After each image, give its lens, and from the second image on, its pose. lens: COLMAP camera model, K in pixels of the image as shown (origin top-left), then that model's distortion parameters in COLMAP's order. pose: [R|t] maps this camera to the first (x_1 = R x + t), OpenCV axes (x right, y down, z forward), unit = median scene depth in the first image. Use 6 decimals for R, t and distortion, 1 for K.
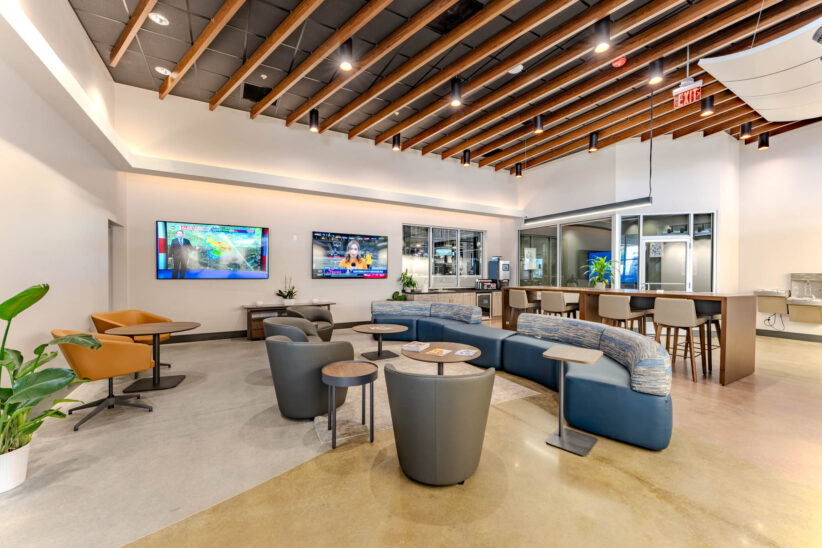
lens RADIAL K [[329.1, 0, 410.7], [0, 329.1, 276.1], [0, 0, 1]] dist [-0.000350, -0.000087]
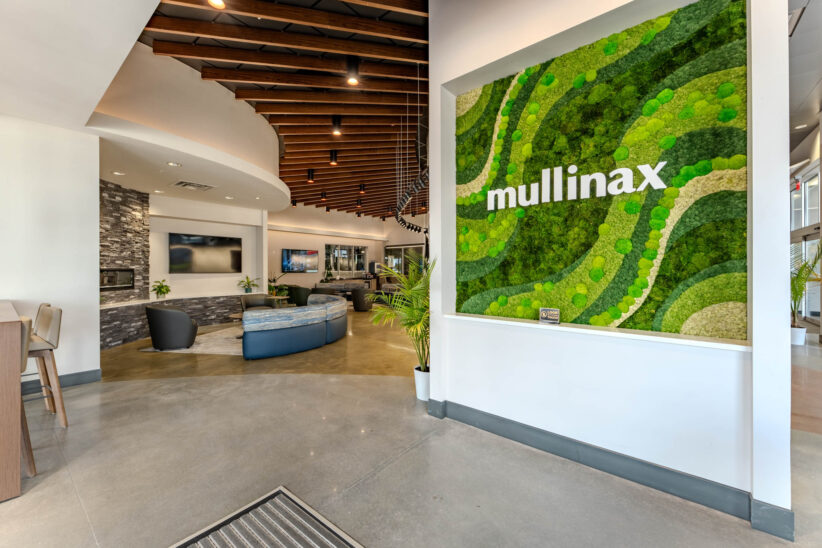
lens RADIAL K [[329.1, 0, 409.8], [0, 329.1, 270.2], [0, 0, 1]] dist [-0.000350, -0.000087]
pose [[0.930352, -0.000392, 0.366667, -0.254688], [0.000372, 1.000000, 0.000125, -0.004927], [-0.366667, 0.000020, 0.930352, -0.896508]]
